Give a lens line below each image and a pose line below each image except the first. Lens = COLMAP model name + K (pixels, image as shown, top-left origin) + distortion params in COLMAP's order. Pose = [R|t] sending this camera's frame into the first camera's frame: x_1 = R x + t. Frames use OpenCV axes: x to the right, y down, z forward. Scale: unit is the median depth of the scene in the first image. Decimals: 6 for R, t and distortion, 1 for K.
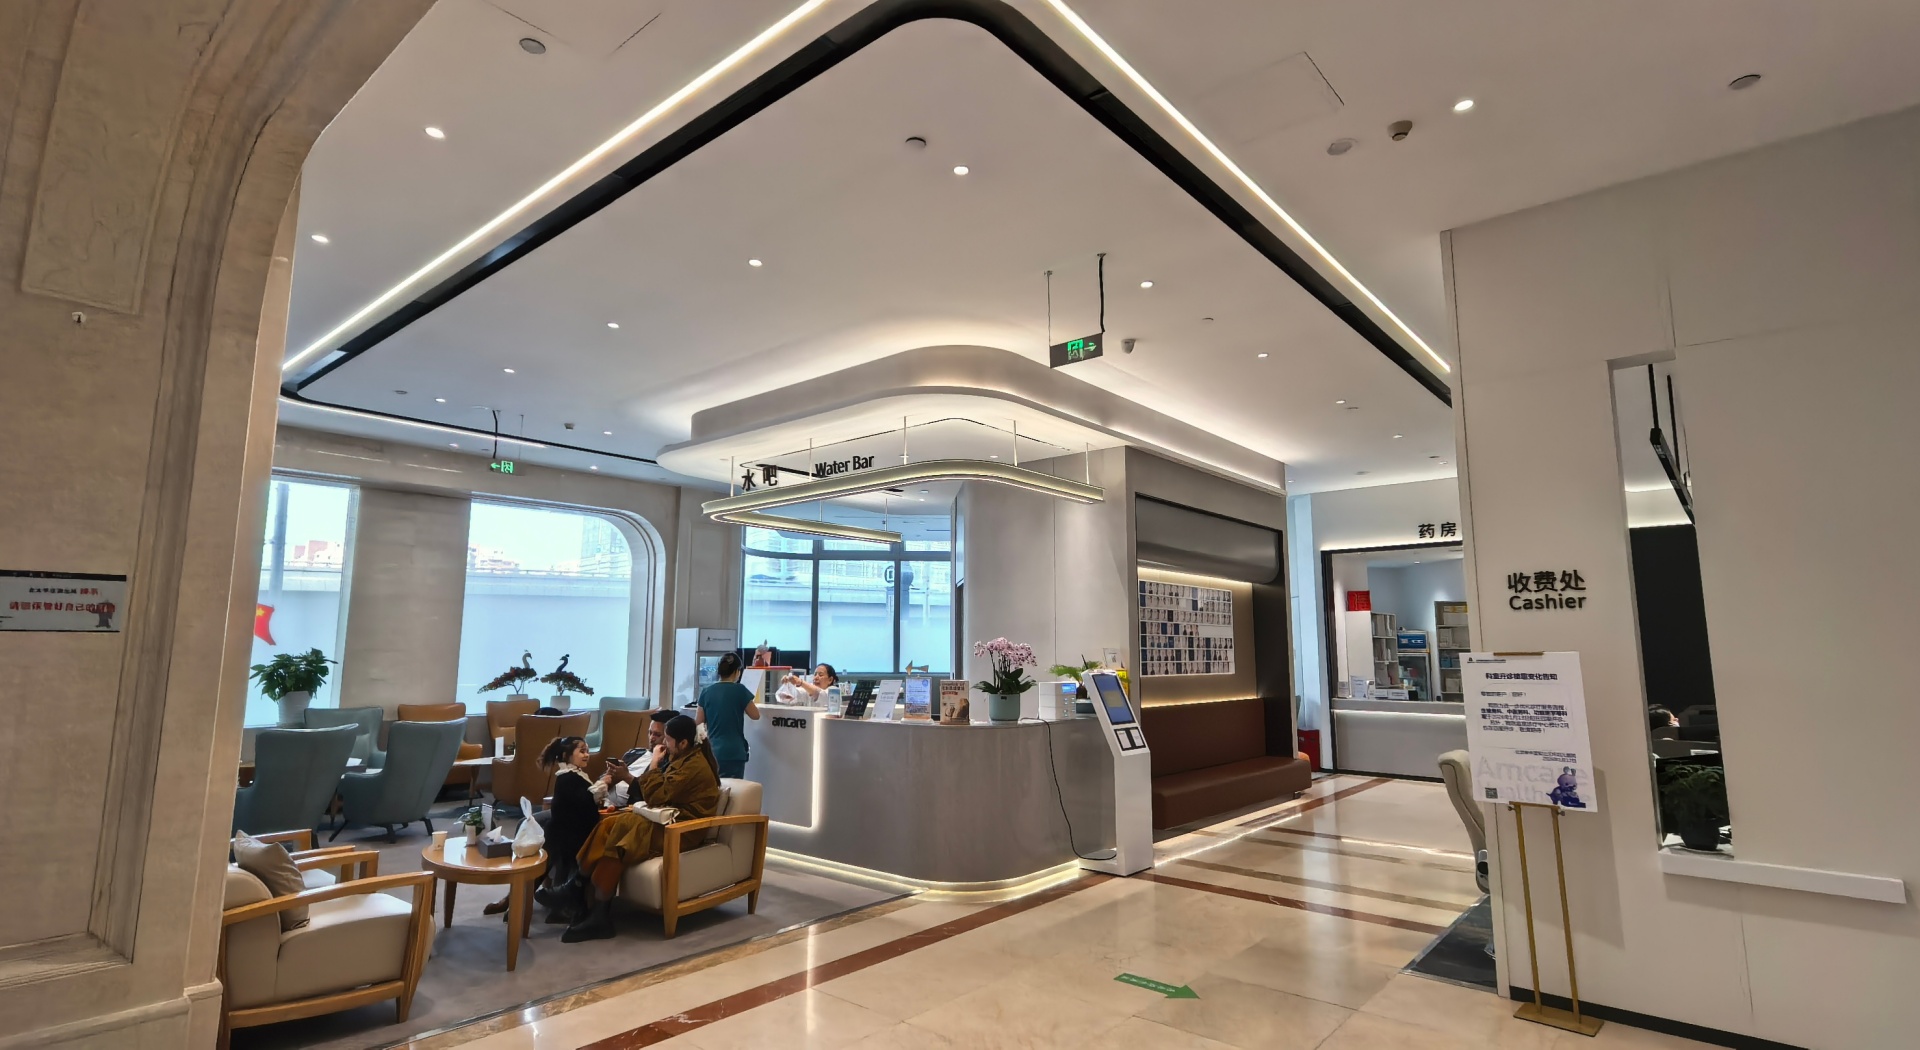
lens RADIAL K [[925.5, 0, 969.1], [0, 925.5, 522.1], [0, 0, 1]] dist [0.000774, 0.002118]
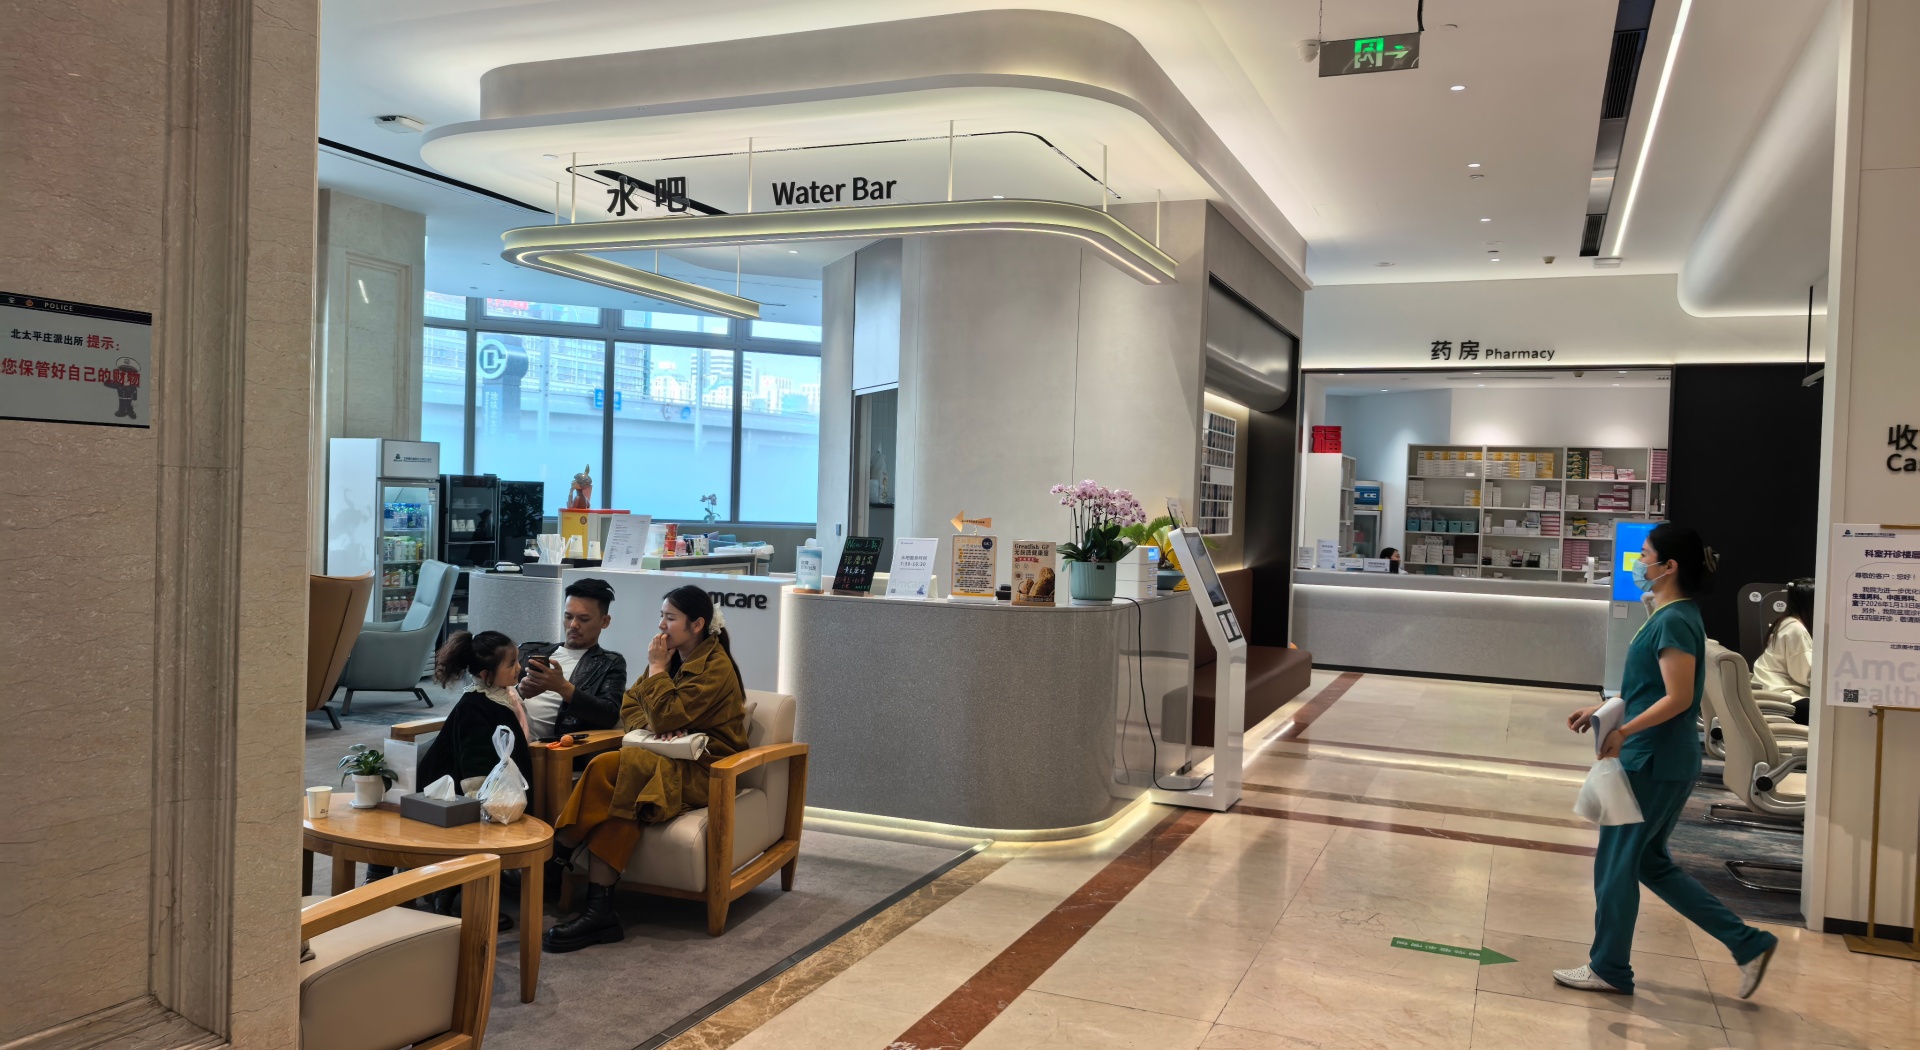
lens RADIAL K [[1376.5, 0, 952.3], [0, 1376.5, 530.5], [0, 0, 1]] dist [-0.012318, -0.015696]
pose [[0.953371, 0.021919, 0.301005, -0.420554], [-0.071941, 0.985115, 0.156121, 0.016116], [-0.293102, -0.170496, 0.940756, 0.103131]]
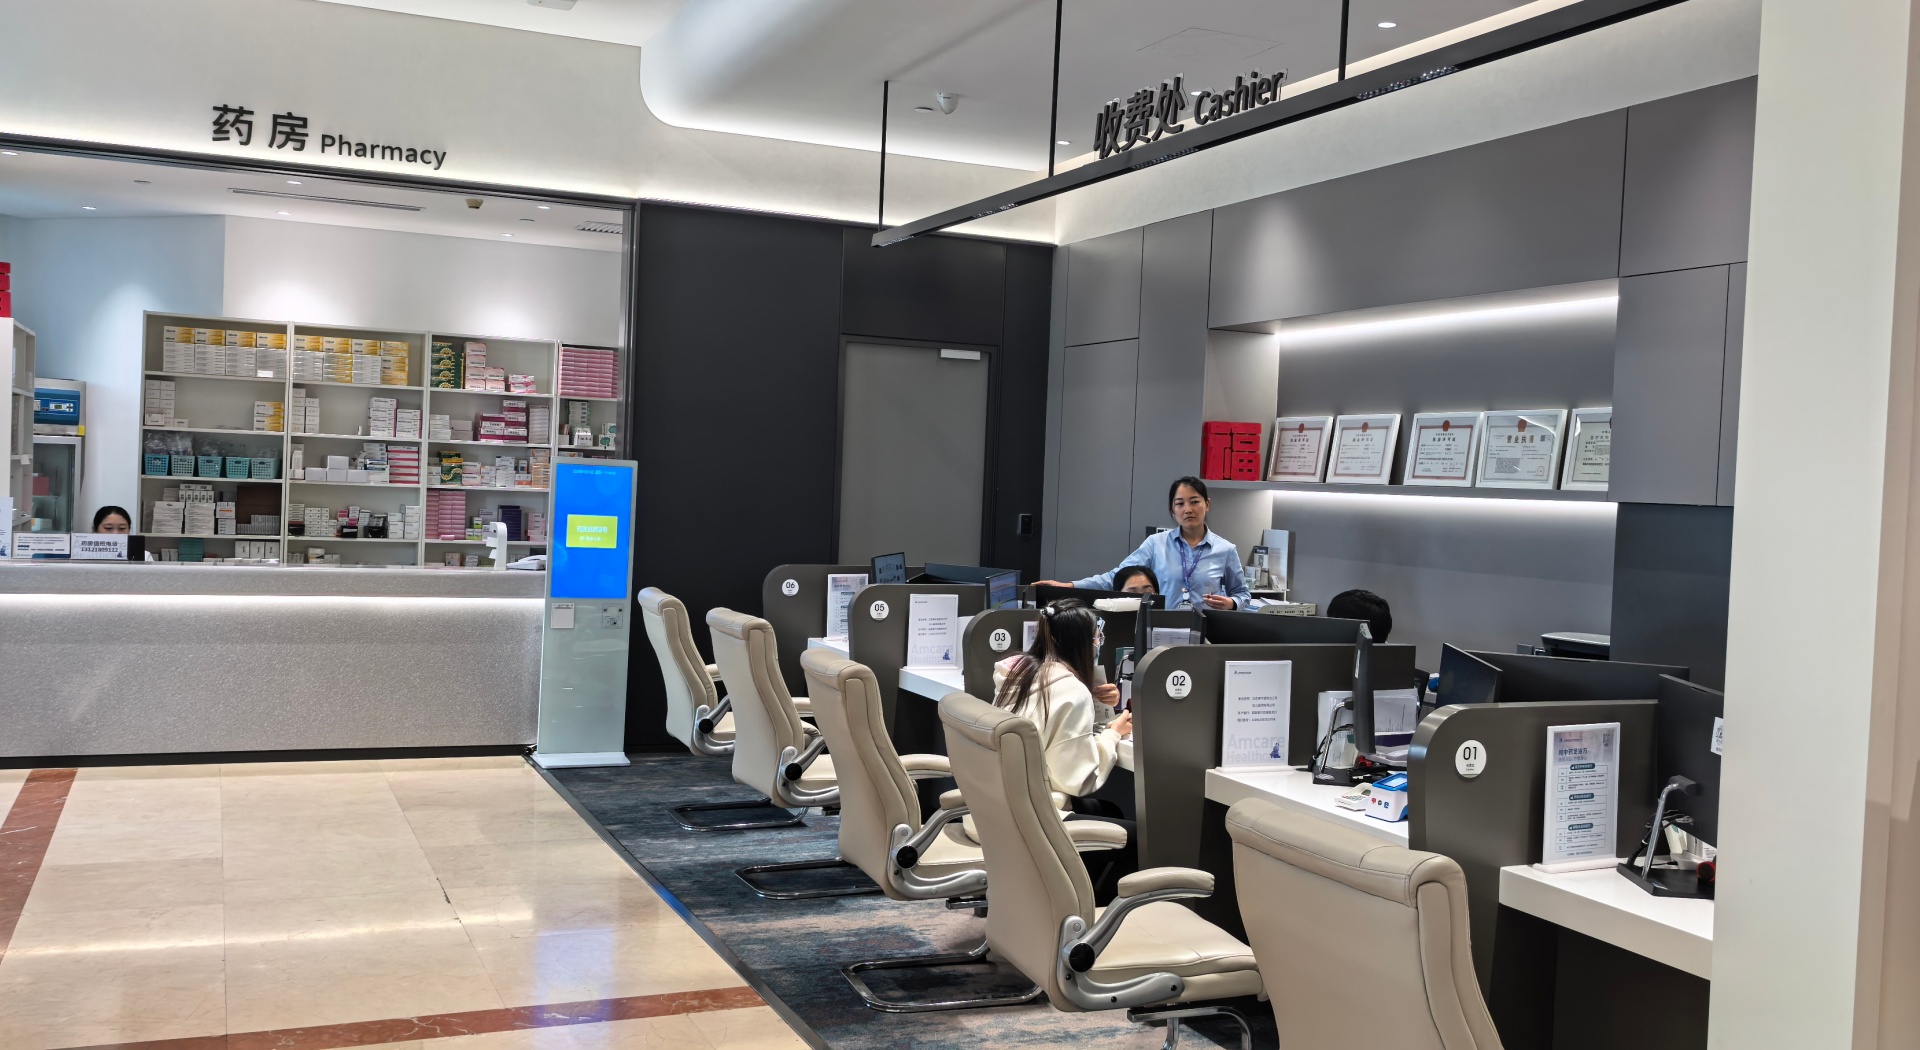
lens RADIAL K [[1698.6, 0, 965.0], [0, 1698.6, 529.4], [0, 0, 1]] dist [0.033000, -0.017208]
pose [[0.429977, -0.011972, 0.902761, -0.025535], [-0.166158, 0.981783, 0.092159, 0.116320], [-0.887418, -0.189627, 0.420155, 0.814174]]
